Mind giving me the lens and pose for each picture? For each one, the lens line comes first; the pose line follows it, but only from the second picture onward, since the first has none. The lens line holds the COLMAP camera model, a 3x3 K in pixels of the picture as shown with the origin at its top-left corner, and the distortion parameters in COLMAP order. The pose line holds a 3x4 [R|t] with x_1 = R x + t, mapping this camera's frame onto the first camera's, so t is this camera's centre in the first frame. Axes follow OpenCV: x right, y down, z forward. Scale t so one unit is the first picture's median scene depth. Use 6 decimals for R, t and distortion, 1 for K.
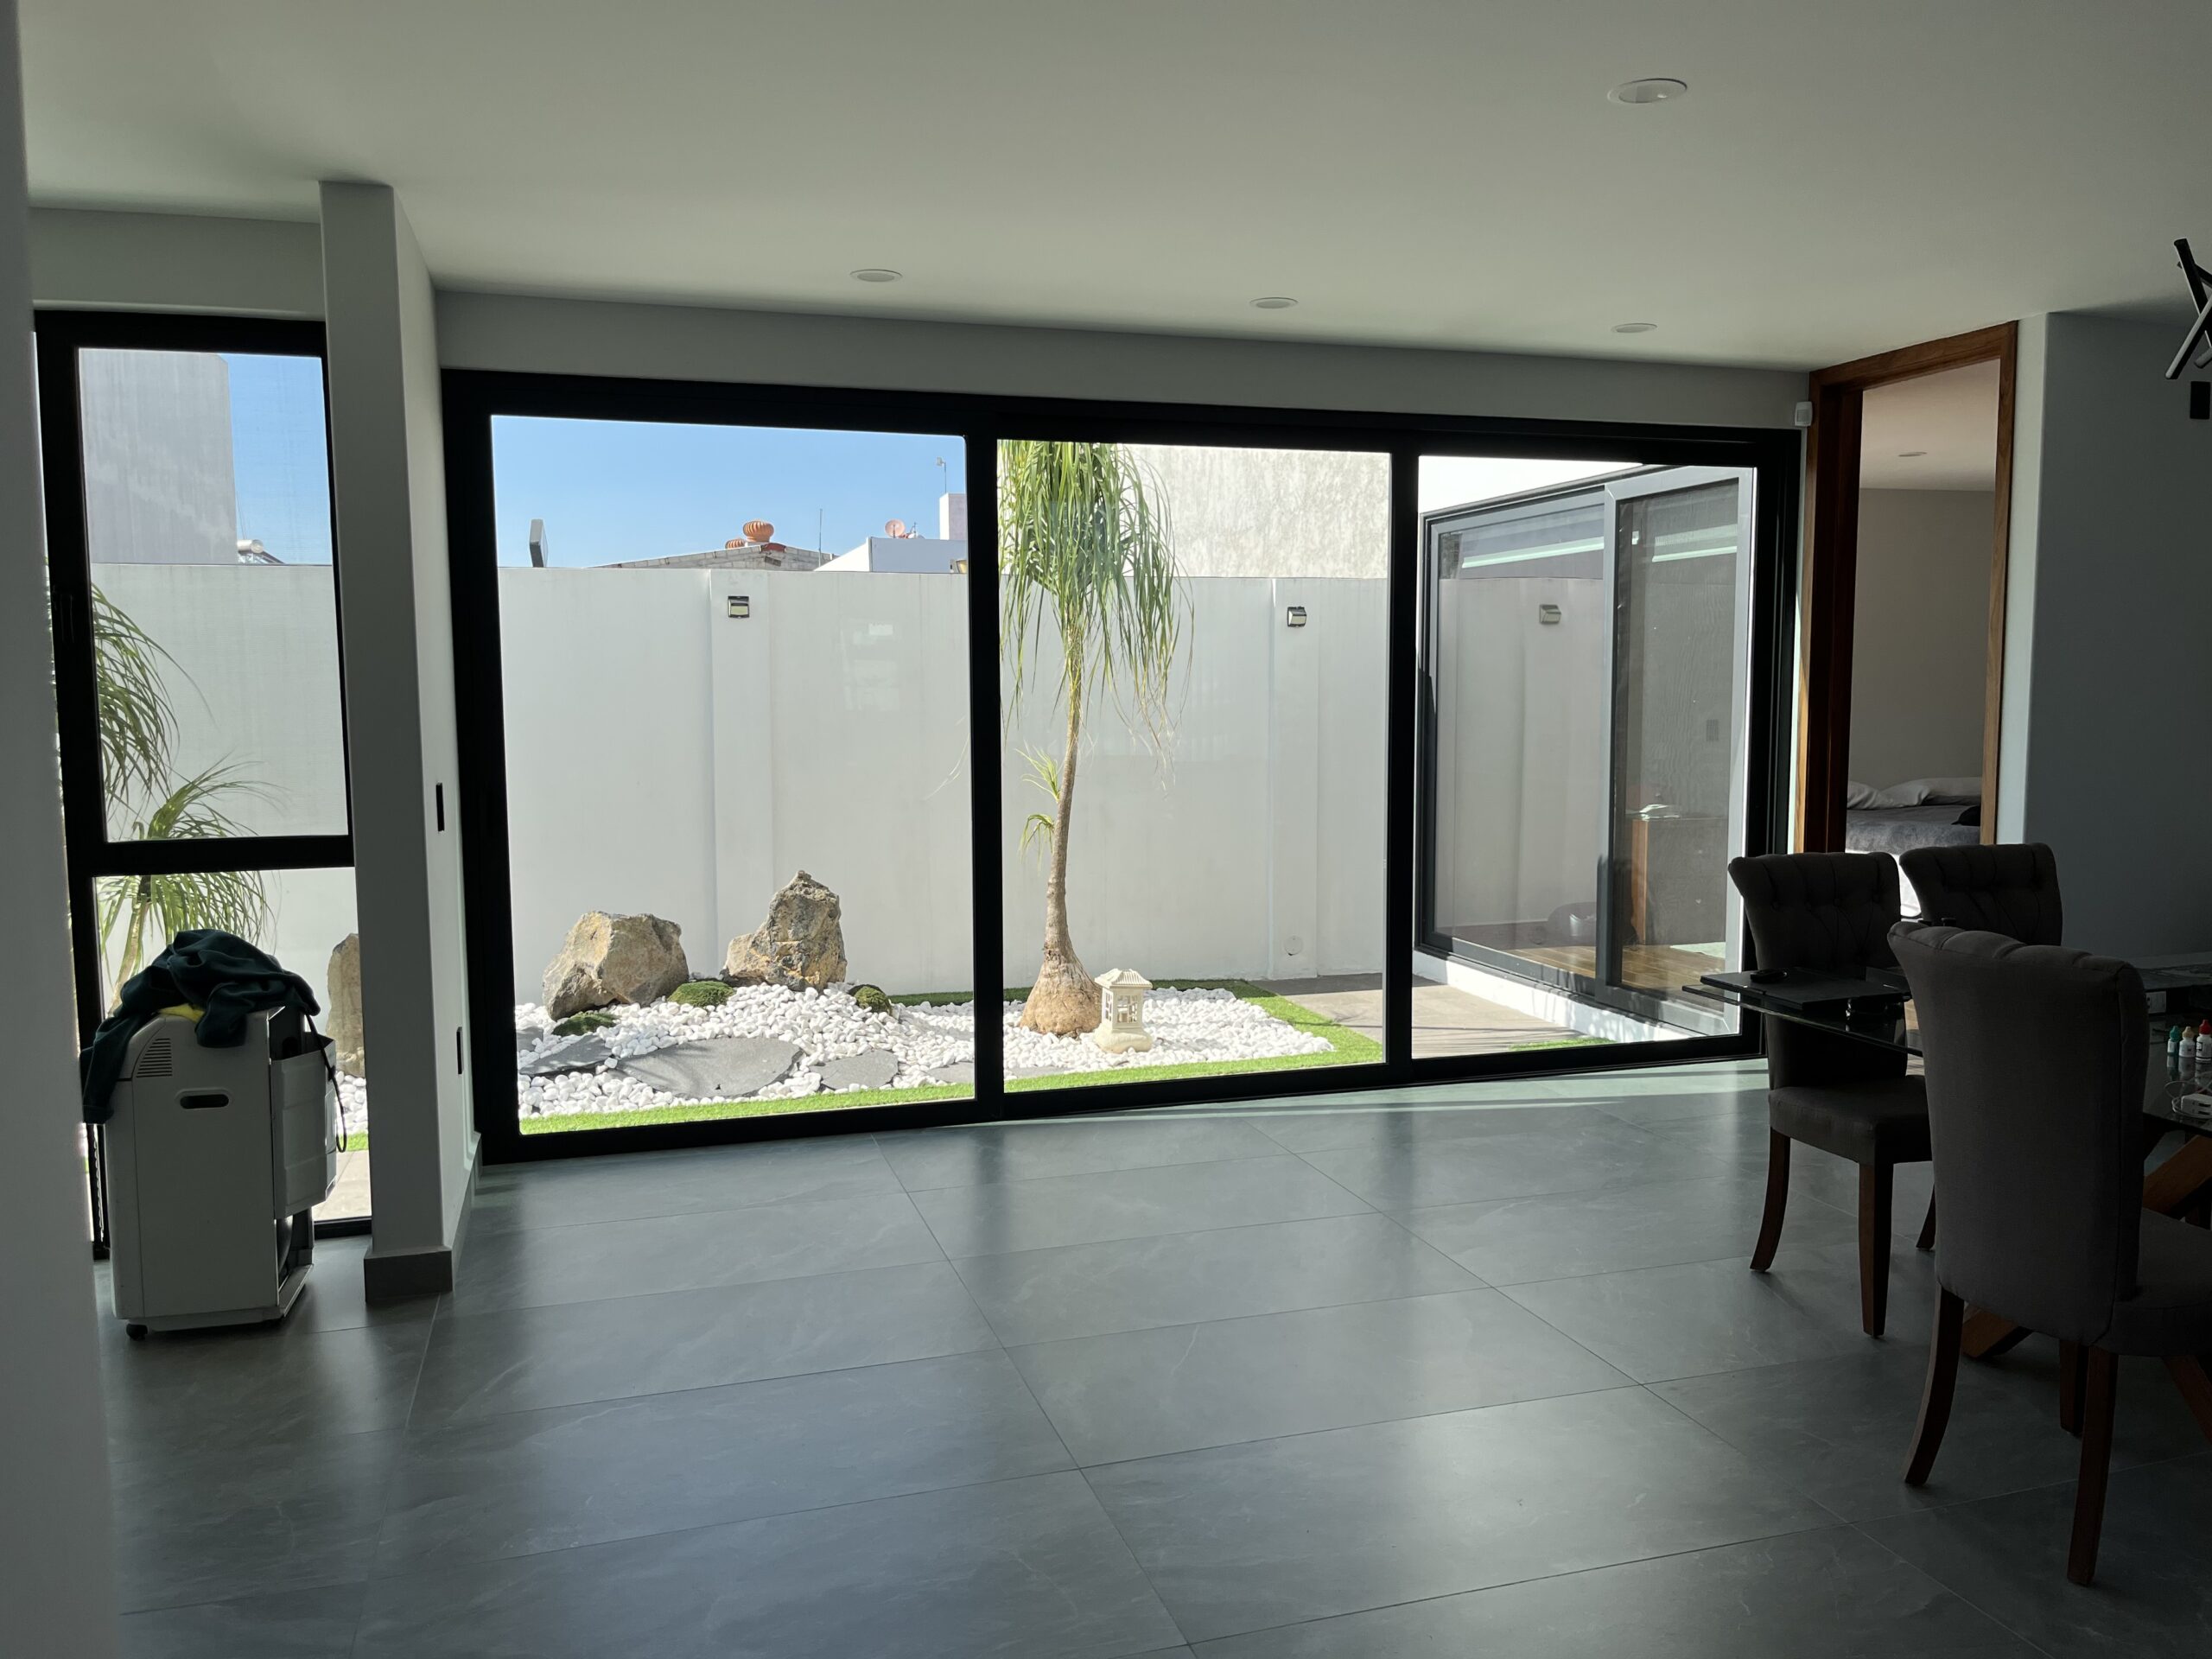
lens RADIAL K [[1664.7, 0, 1130.0], [0, 1664.7, 840.3], [0, 0, 1]] dist [0.054261, -0.083797]
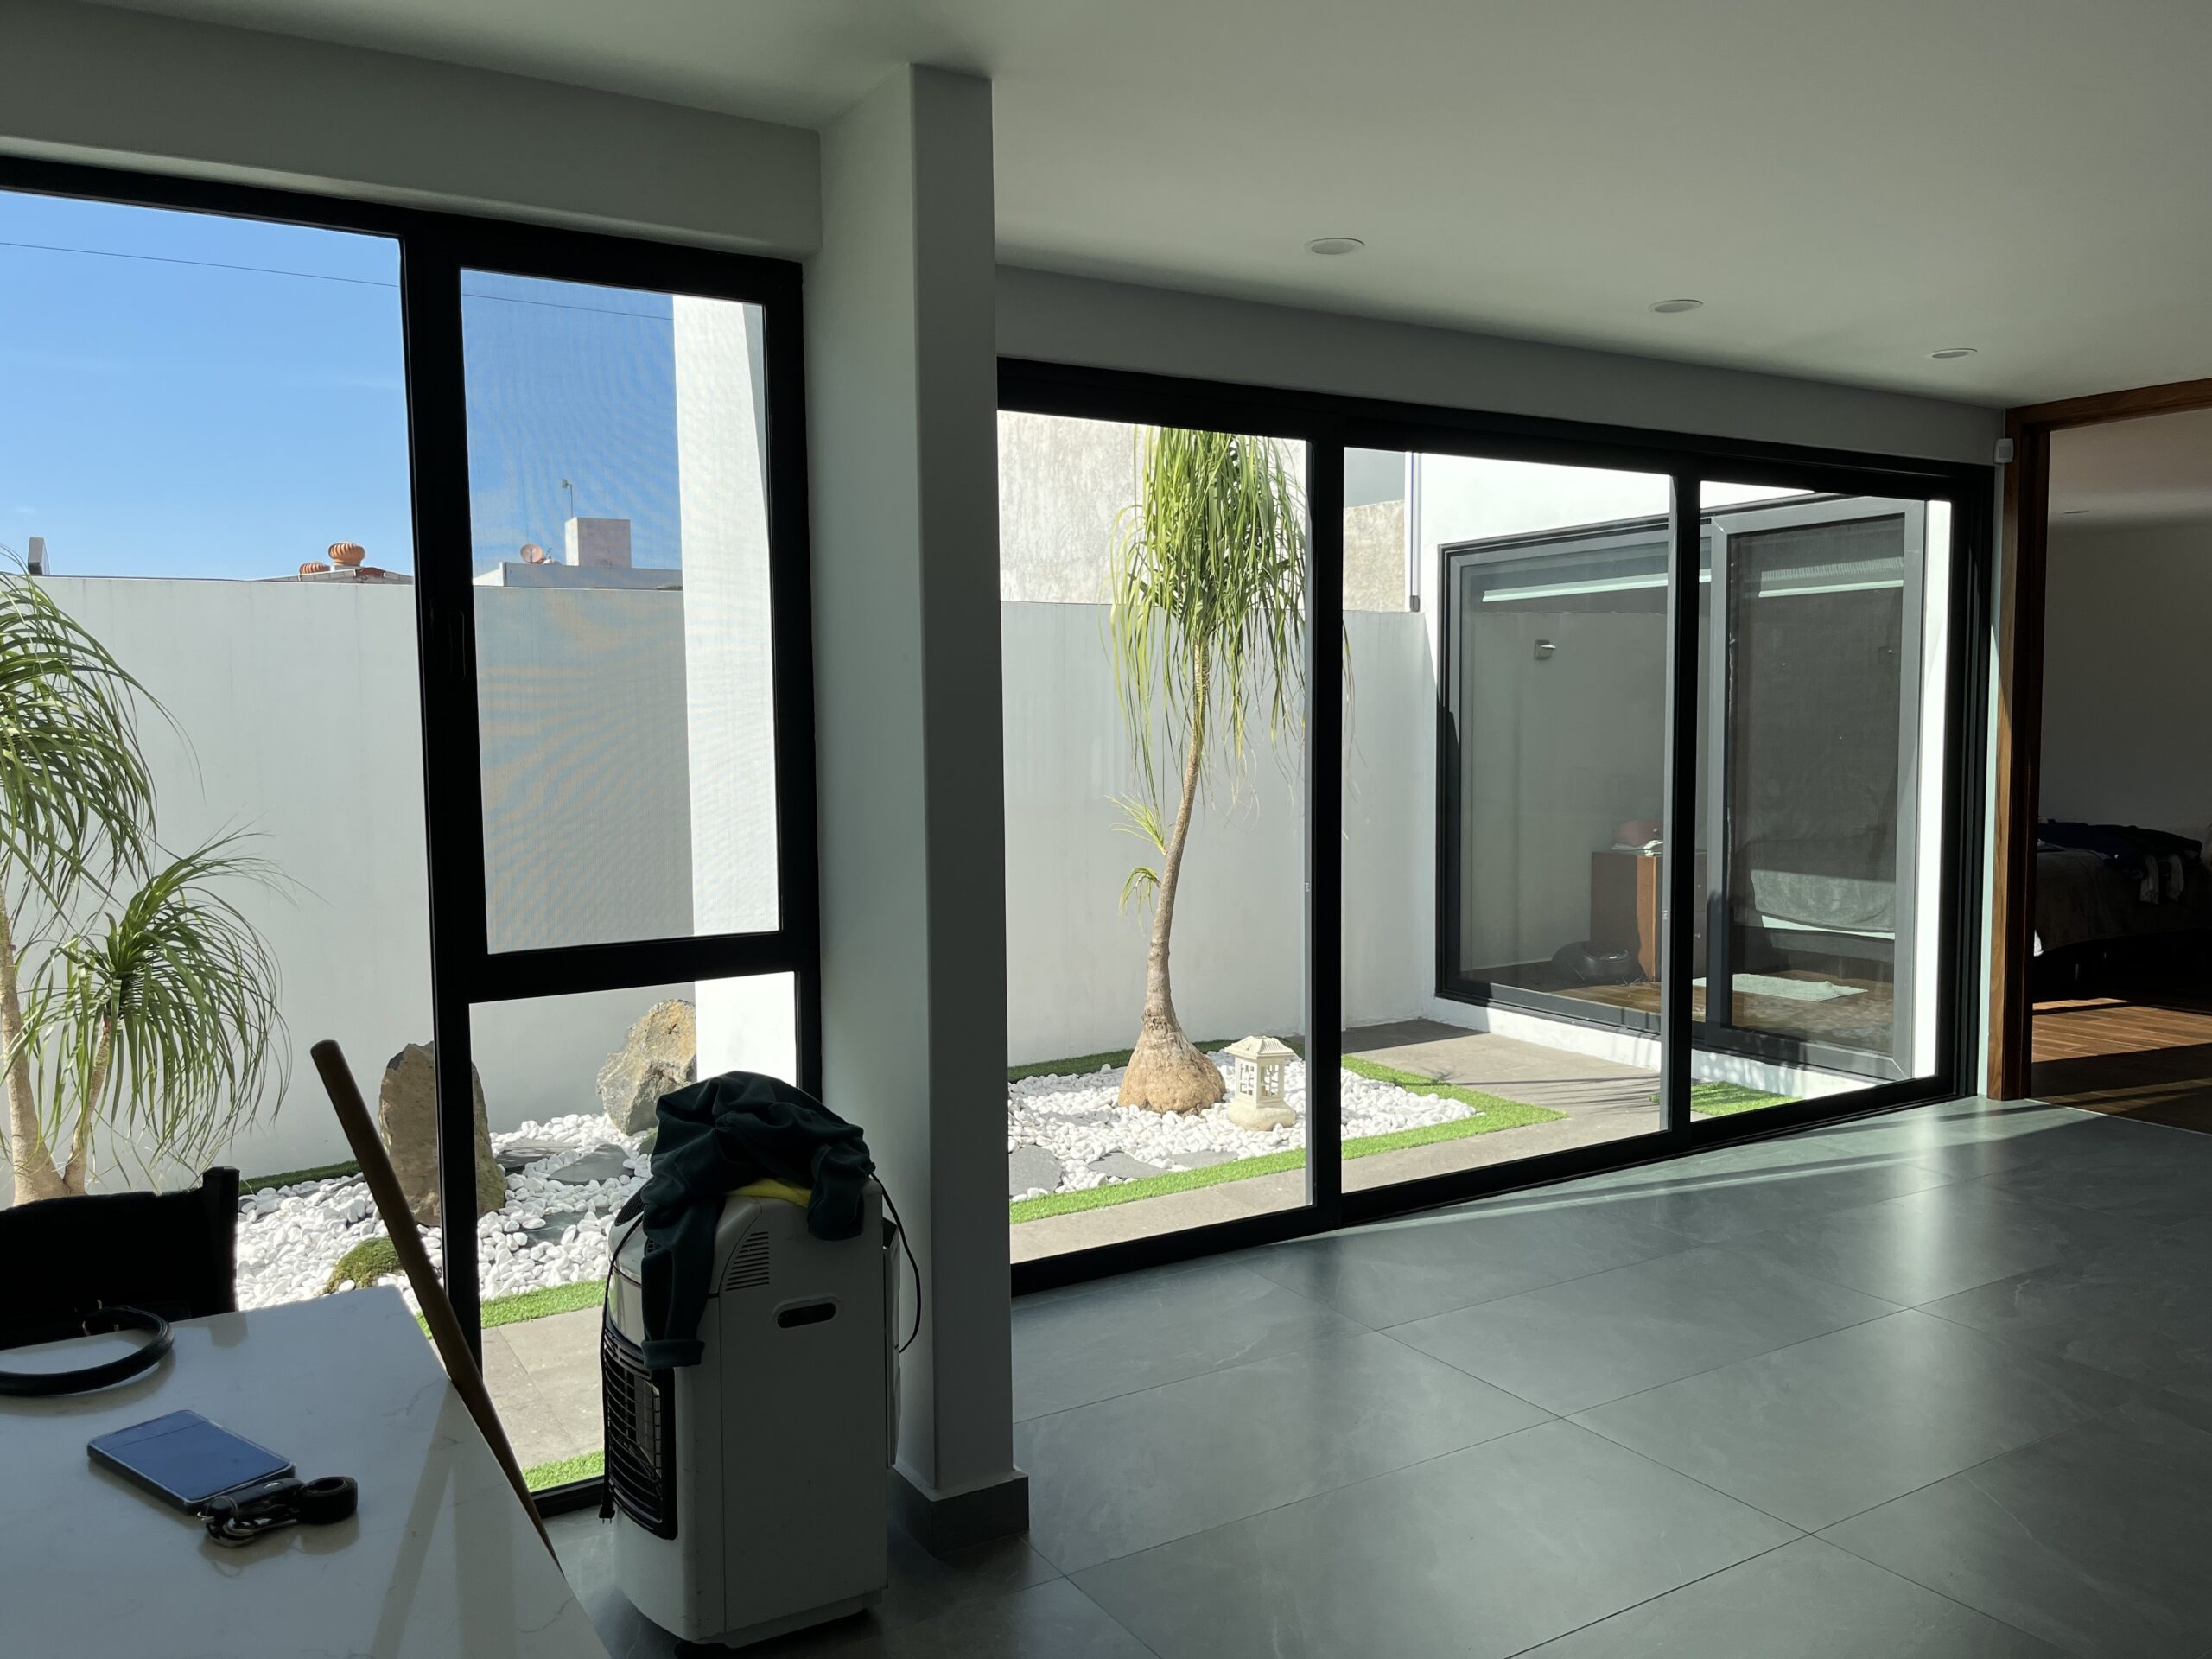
lens RADIAL K [[1667.5, 0, 1127.1], [0, 1667.5, 842.1], [0, 0, 1]] dist [0.058076, -0.088535]
pose [[0.971542, -0.022834, 0.235763, -0.287997], [0.027408, 0.999494, -0.016144, -0.016243], [-0.235275, 0.022146, 0.971677, 0.129320]]
